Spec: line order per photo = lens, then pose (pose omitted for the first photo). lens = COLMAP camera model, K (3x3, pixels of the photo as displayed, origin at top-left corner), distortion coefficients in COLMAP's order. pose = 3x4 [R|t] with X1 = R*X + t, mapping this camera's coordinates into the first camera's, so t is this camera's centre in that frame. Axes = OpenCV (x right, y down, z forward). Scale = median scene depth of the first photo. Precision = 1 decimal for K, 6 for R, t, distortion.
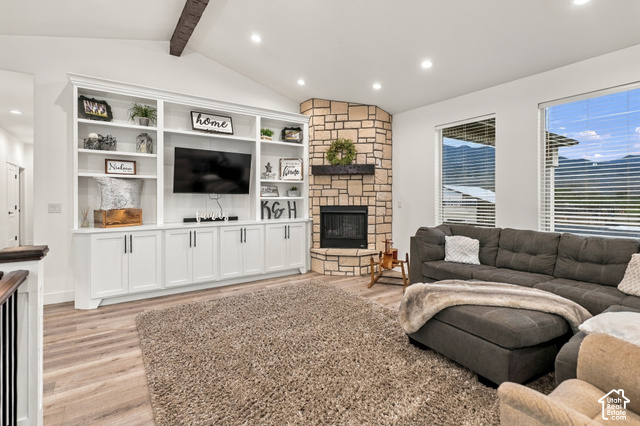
lens RADIAL K [[307.7, 0, 320.1], [0, 307.7, 197.9], [0, 0, 1]] dist [-0.001080, 0.000120]
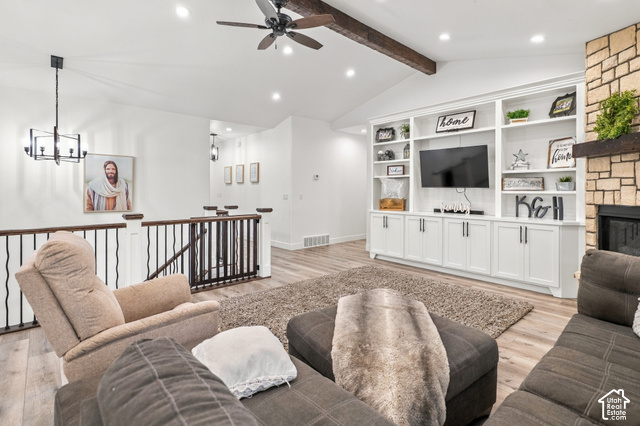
lens RADIAL K [[312.3, 0, 322.0], [0, 312.3, 192.6], [0, 0, 1]] dist [-0.001518, -0.000413]
pose [[0.107743, 0.008315, -0.994144, 0.608901], [-0.002167, 0.999965, 0.008129, -0.003864], [0.994176, 0.001279, 0.107758, 0.371266]]
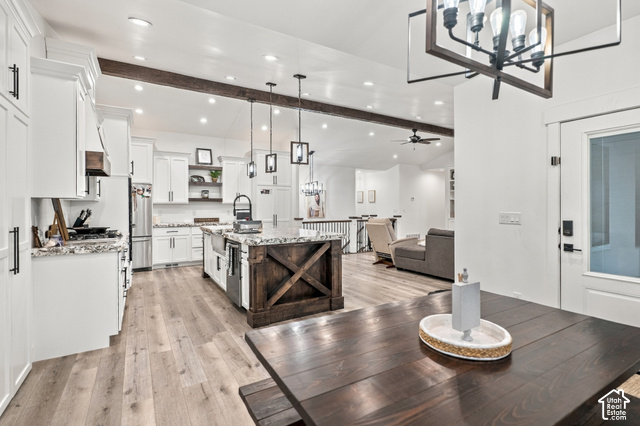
lens RADIAL K [[304.9, 0, 318.0], [0, 304.9, 205.5], [0, 0, 1]] dist [0.000886, 0.000174]
pose [[-0.083871, -0.006250, -0.996457, 1.568900], [0.002537, 0.999976, -0.006485, -0.000017], [0.996473, -0.003072, -0.083853, -0.018556]]
